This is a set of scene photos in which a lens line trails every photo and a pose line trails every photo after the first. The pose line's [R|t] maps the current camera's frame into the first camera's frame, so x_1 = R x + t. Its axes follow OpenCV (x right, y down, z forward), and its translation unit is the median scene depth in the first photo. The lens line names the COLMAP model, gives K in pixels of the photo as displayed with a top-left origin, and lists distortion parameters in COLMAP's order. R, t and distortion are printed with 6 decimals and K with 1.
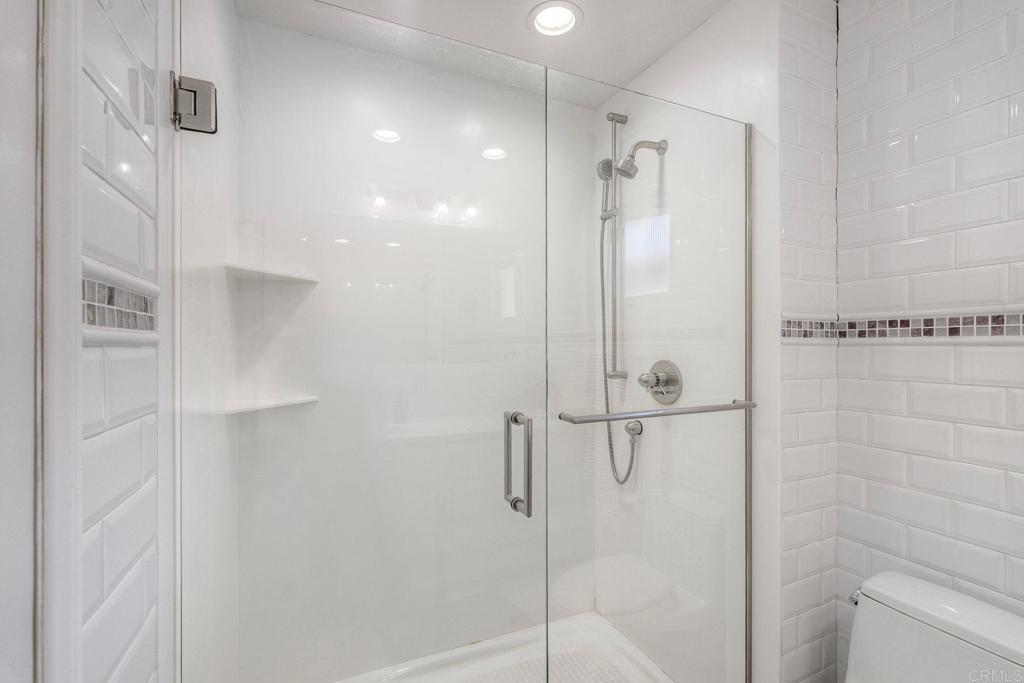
lens RADIAL K [[450.4, 0, 508.6], [0, 450.4, 344.1], [0, 0, 1]] dist [0.002423, 0.000318]
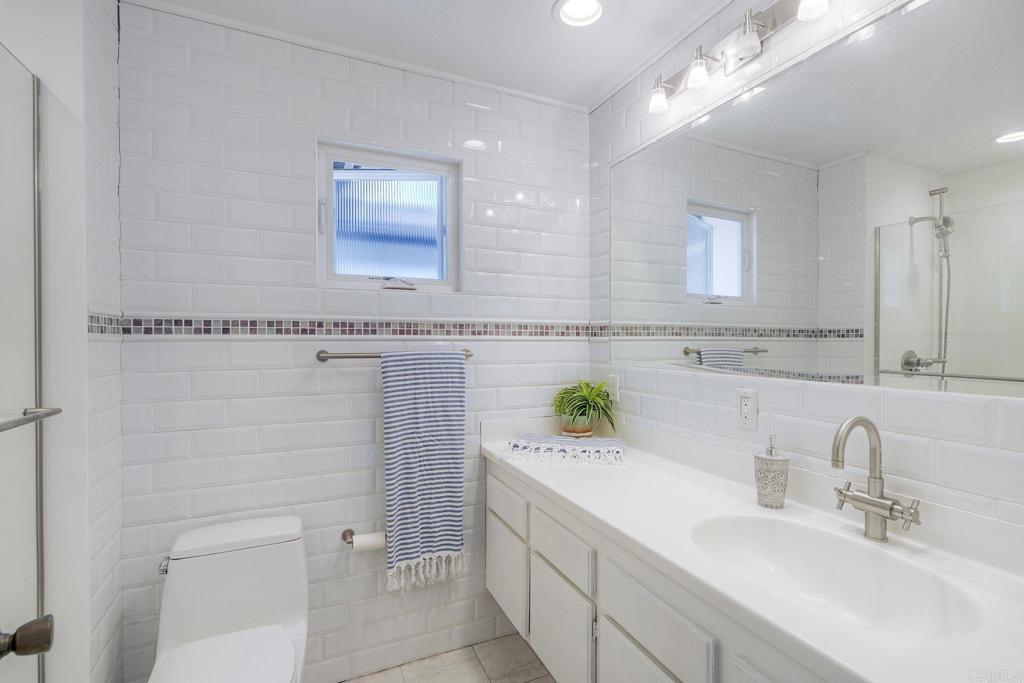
lens RADIAL K [[450.4, 0, 508.6], [0, 450.4, 344.1], [0, 0, 1]] dist [0.002423, 0.000318]
pose [[0.030456, -0.006813, 0.999513, -0.289890], [0.001320, 0.999976, 0.006776, 0.003217], [-0.999535, 0.001113, 0.030464, 0.107925]]
